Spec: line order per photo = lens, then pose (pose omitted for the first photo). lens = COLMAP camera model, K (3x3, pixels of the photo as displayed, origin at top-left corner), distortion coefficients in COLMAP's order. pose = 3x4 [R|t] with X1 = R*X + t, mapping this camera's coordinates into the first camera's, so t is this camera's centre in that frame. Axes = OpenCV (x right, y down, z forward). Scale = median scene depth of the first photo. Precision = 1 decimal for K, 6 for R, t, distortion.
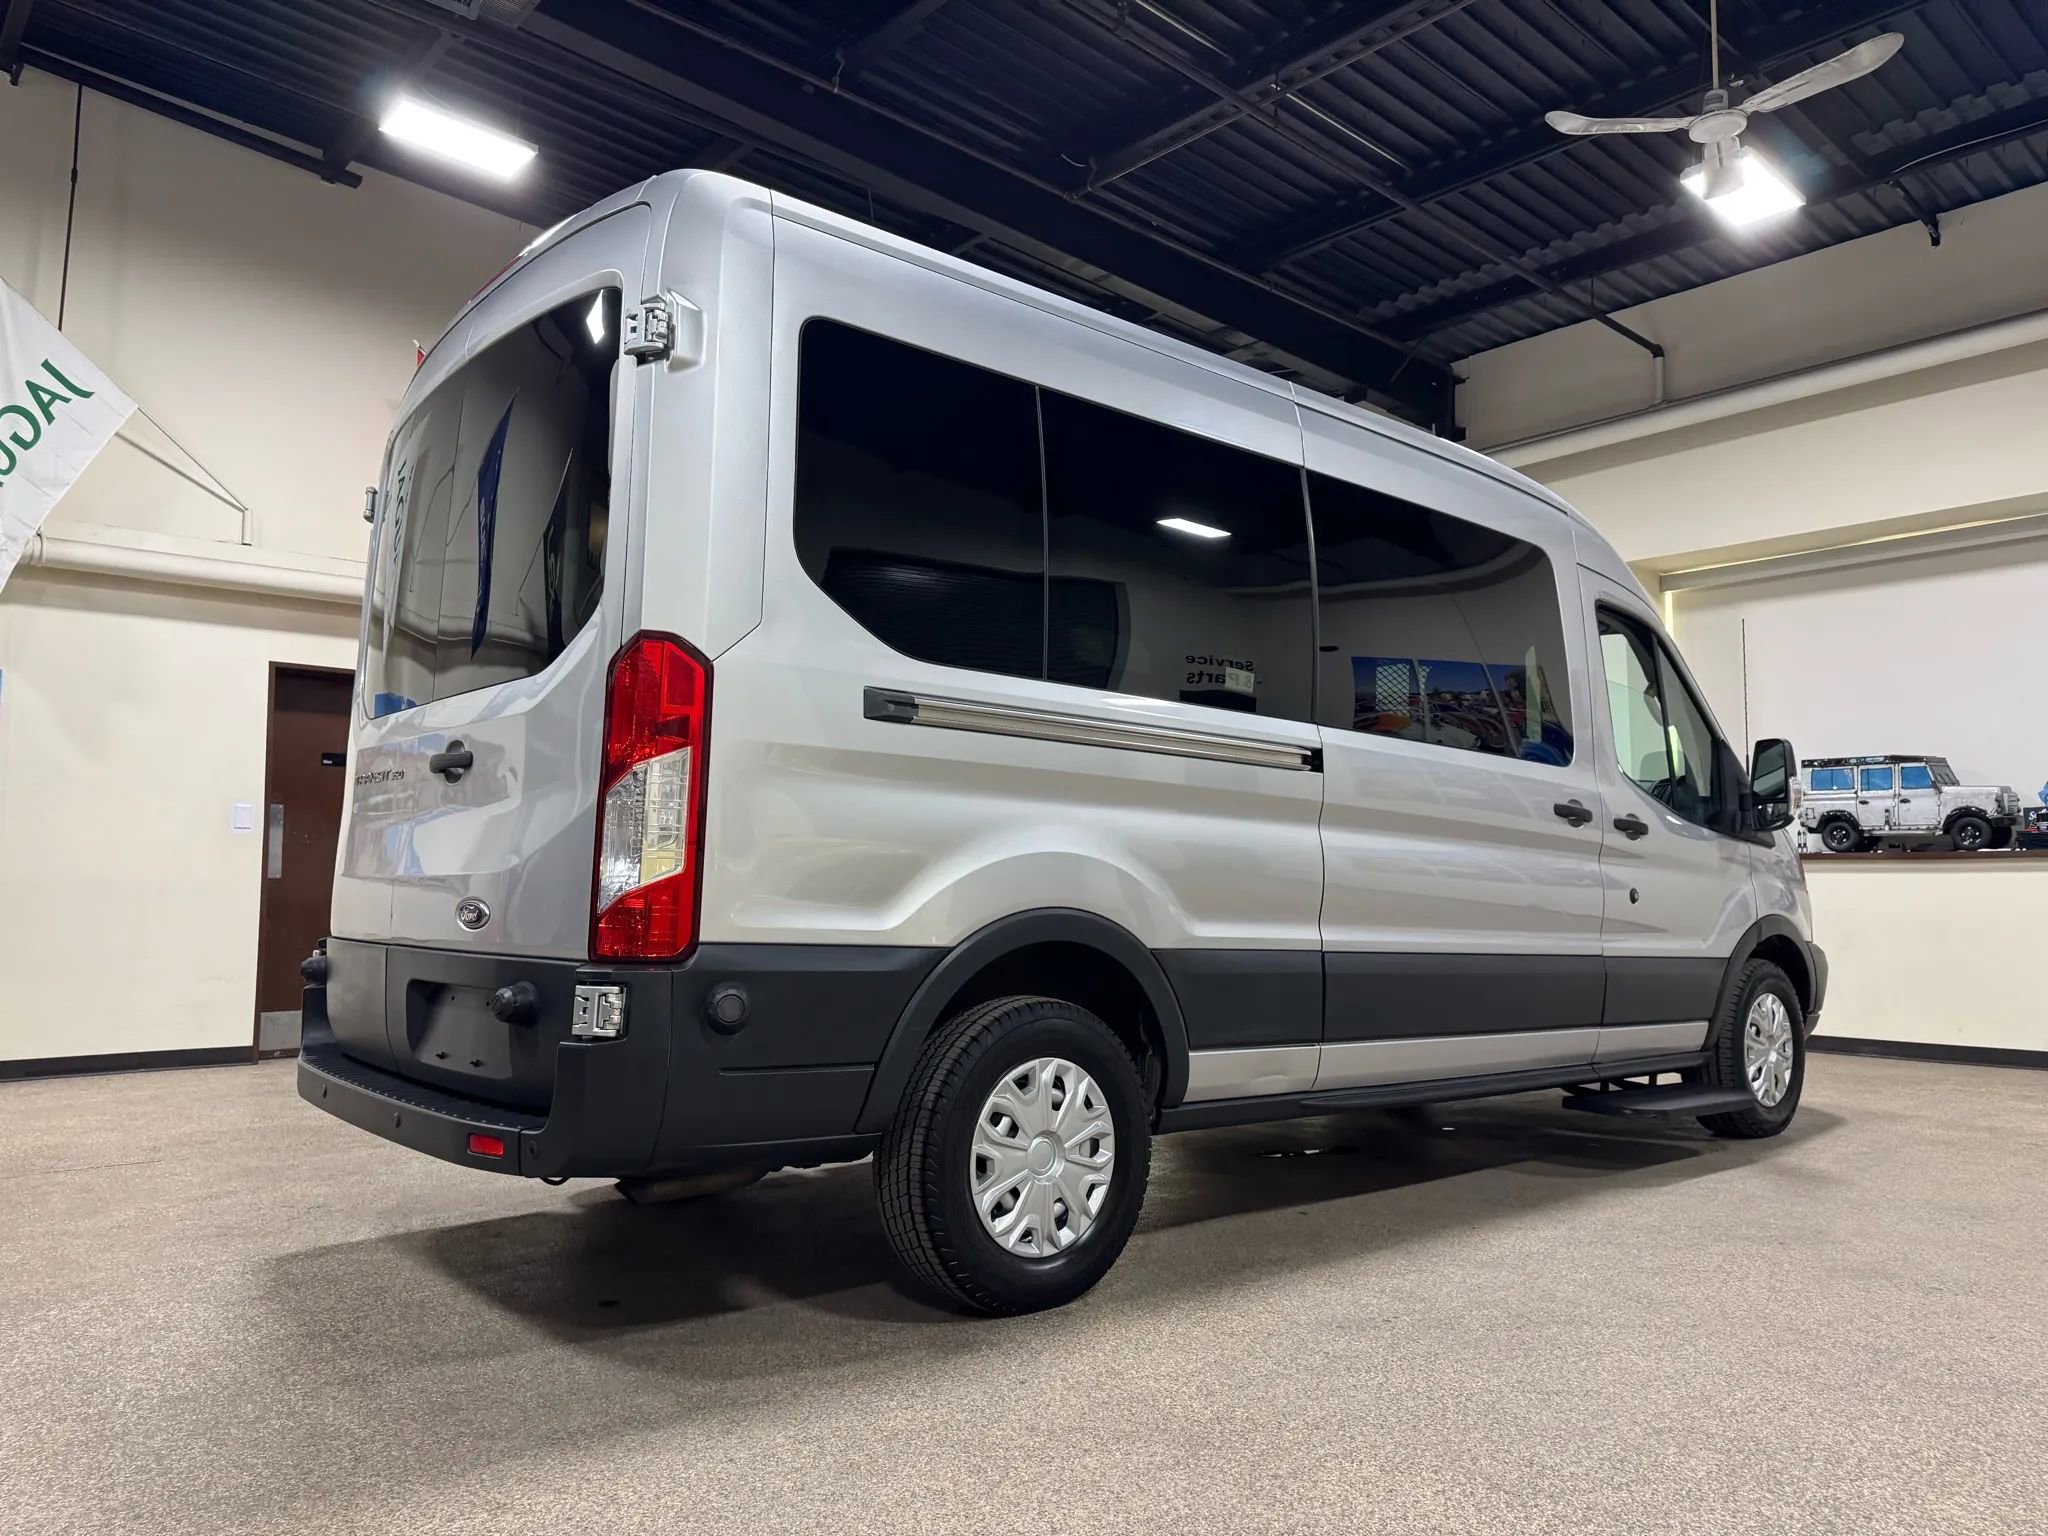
lens RADIAL K [[1434.7, 0, 1026.7], [0, 1434.7, 779.9], [0, 0, 1]] dist [0.022509, -0.025666]
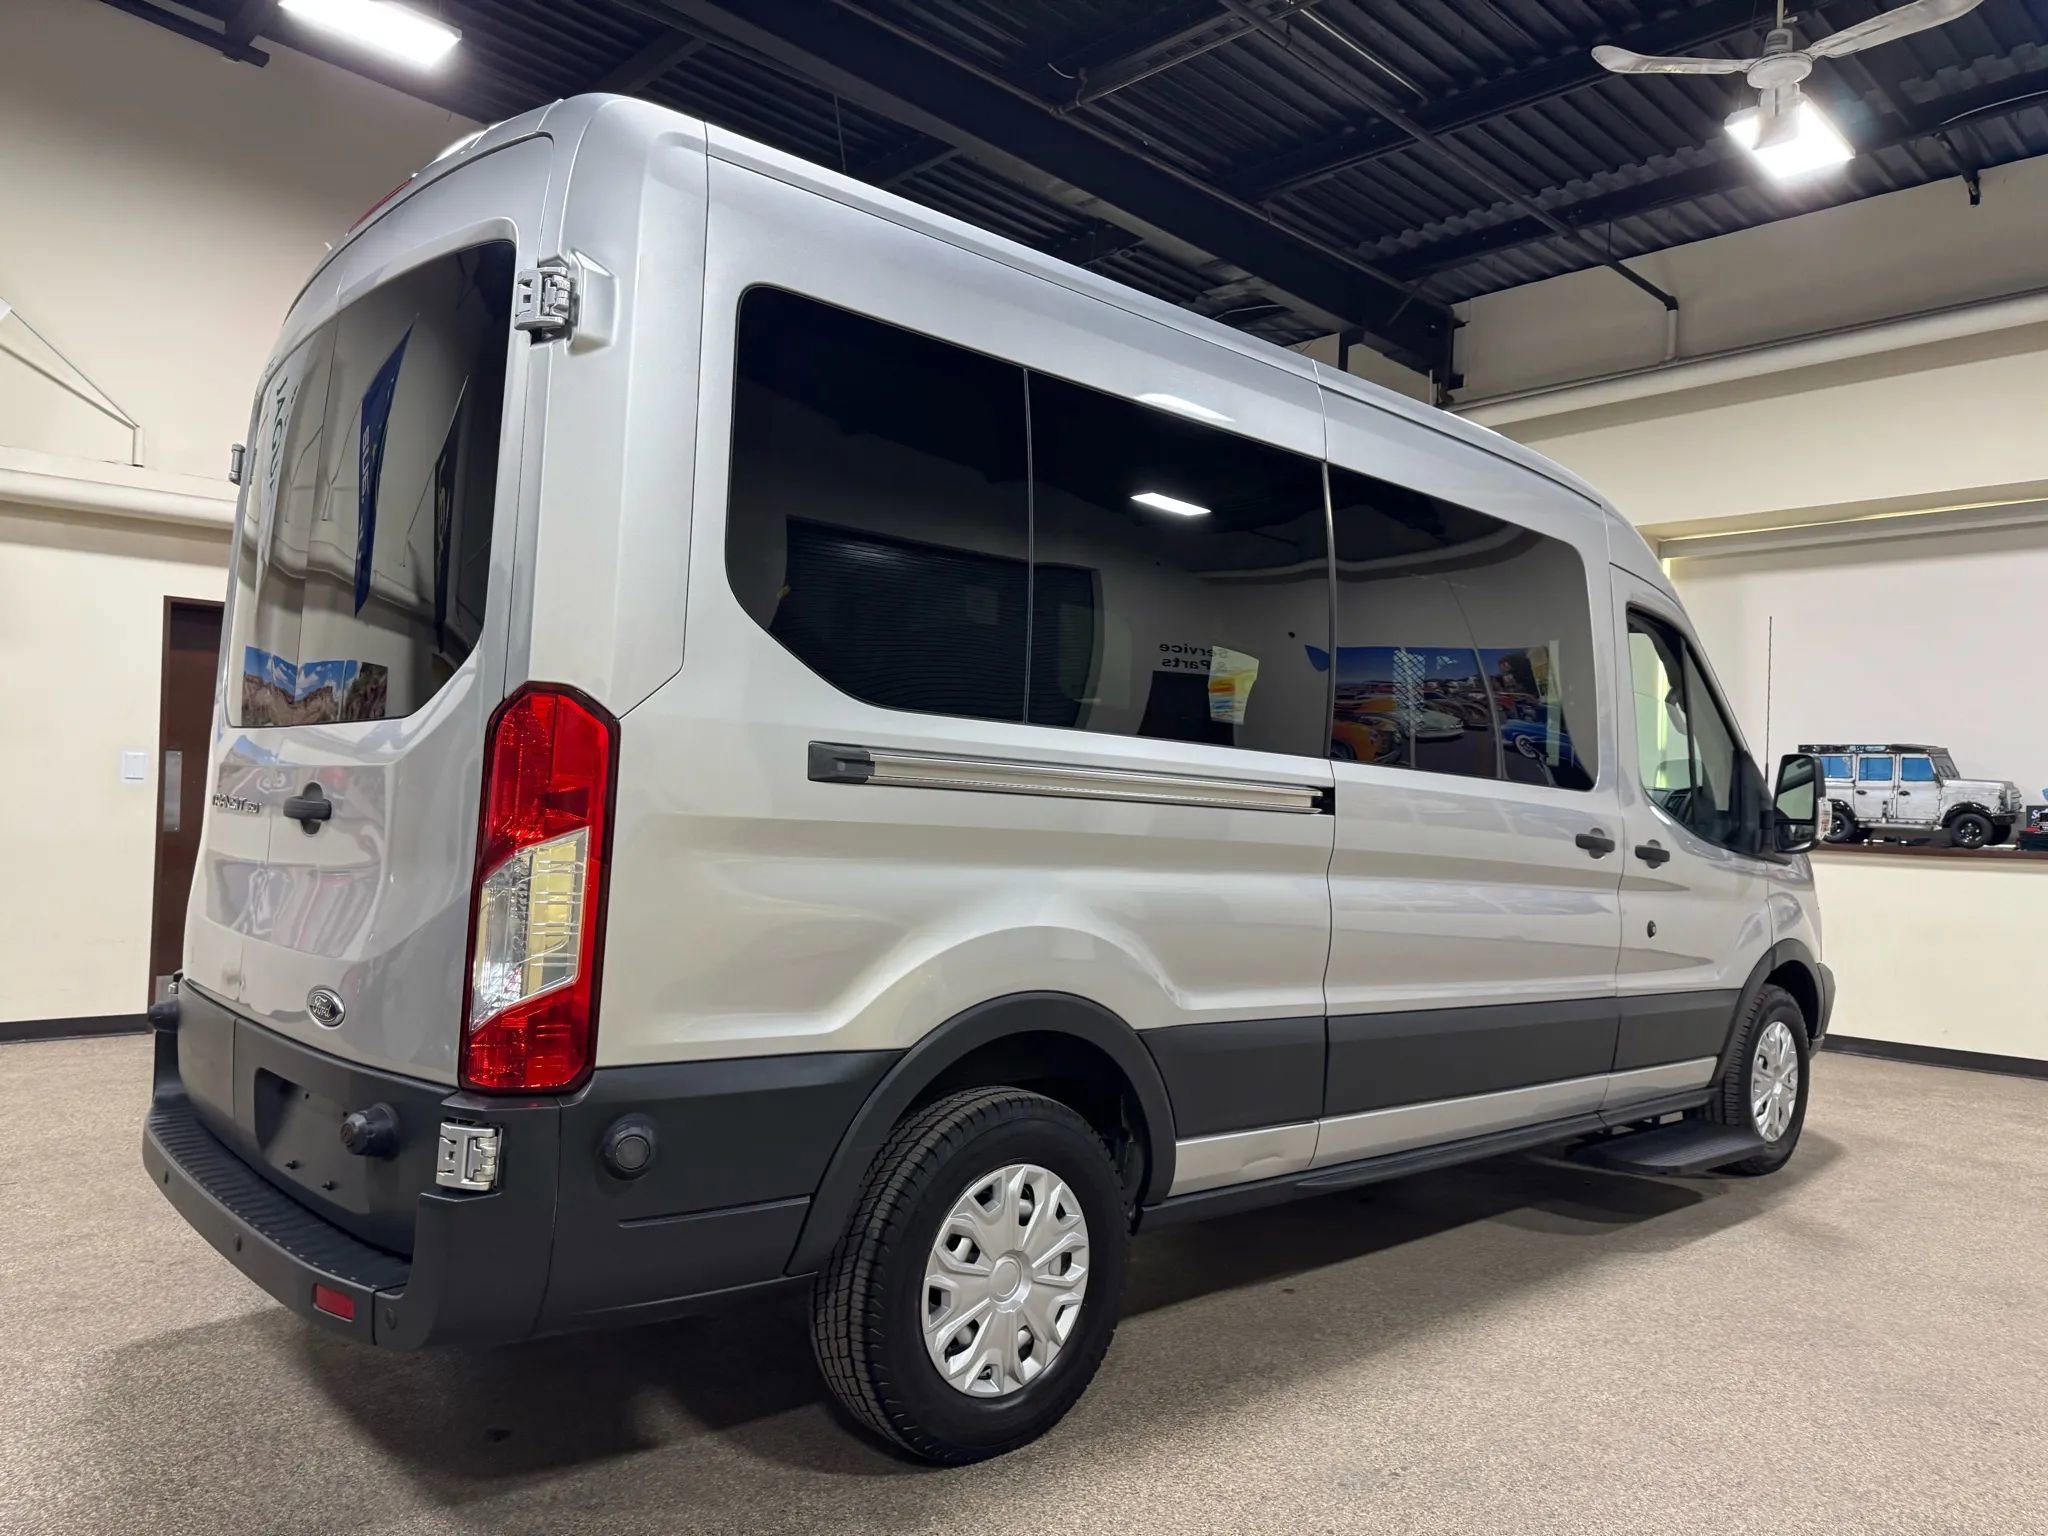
lens RADIAL K [[1440.0, 0, 1030.7], [0, 1440.0, 776.4], [0, 0, 1]] dist [0.005595, -0.005349]
pose [[0.999054, 0.027868, 0.033381, -0.009184], [-0.029780, 0.997860, 0.058214, -0.071597], [-0.031687, -0.059153, 0.997746, 0.123170]]
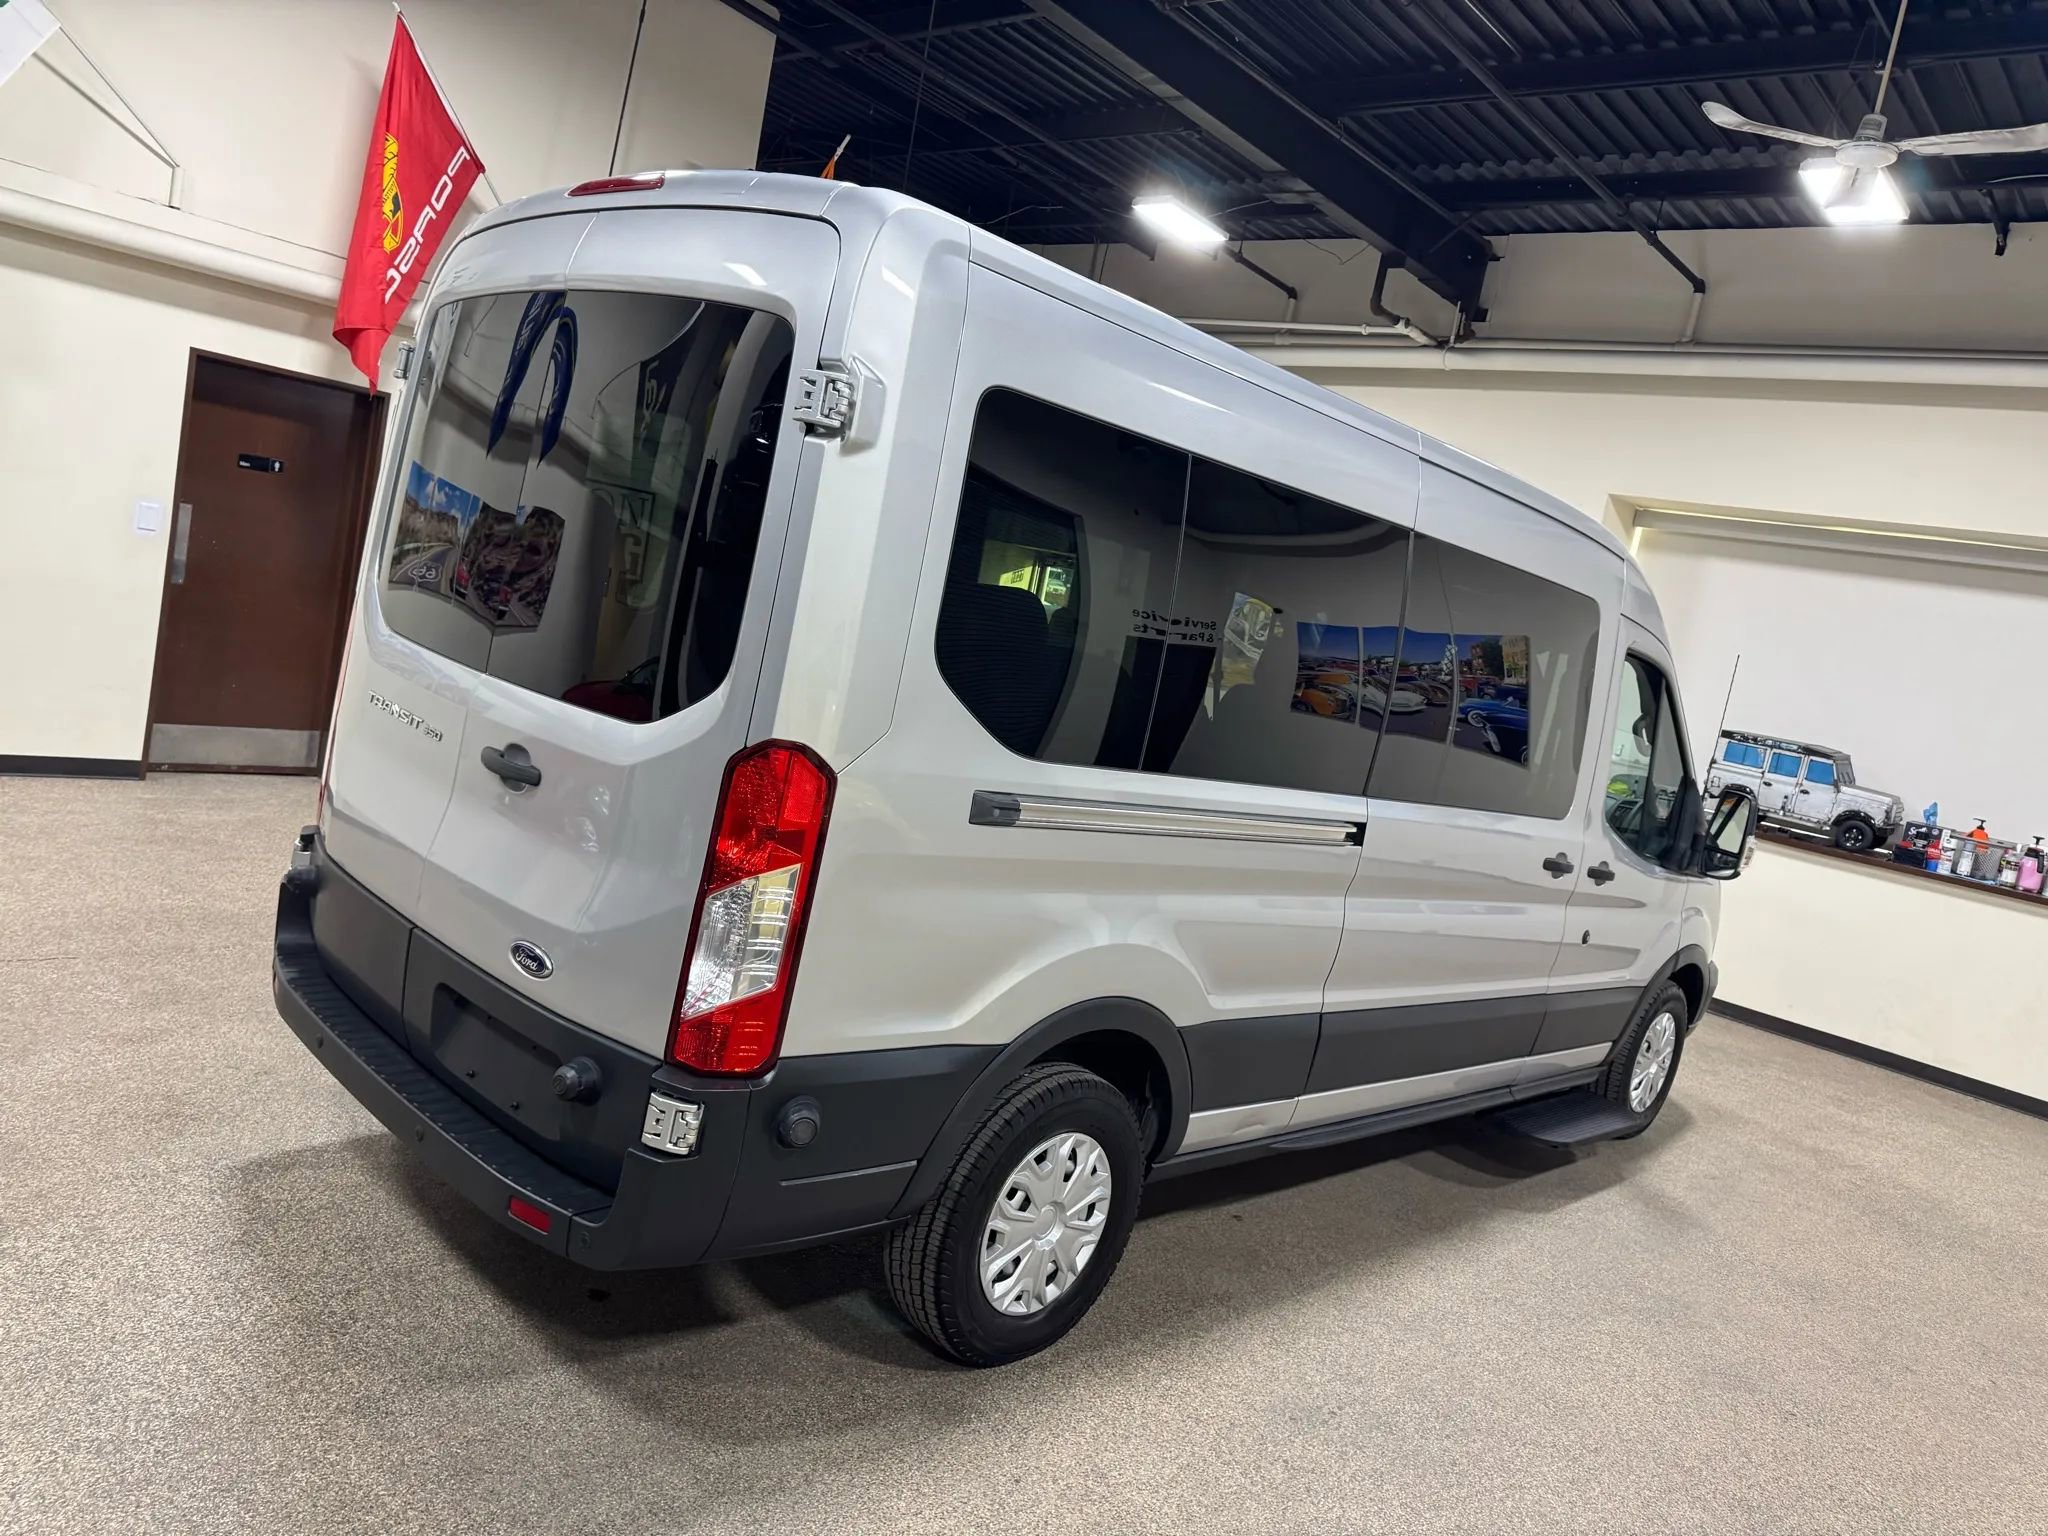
lens RADIAL K [[1436.1, 0, 1038.5], [0, 1436.1, 760.2], [0, 0, 1]] dist [0.022269, -0.023621]
pose [[0.977842, 0.171171, 0.120520, -0.140057], [-0.191856, 0.963098, 0.188770, -0.201074], [-0.083760, -0.207709, 0.974598, 0.050411]]
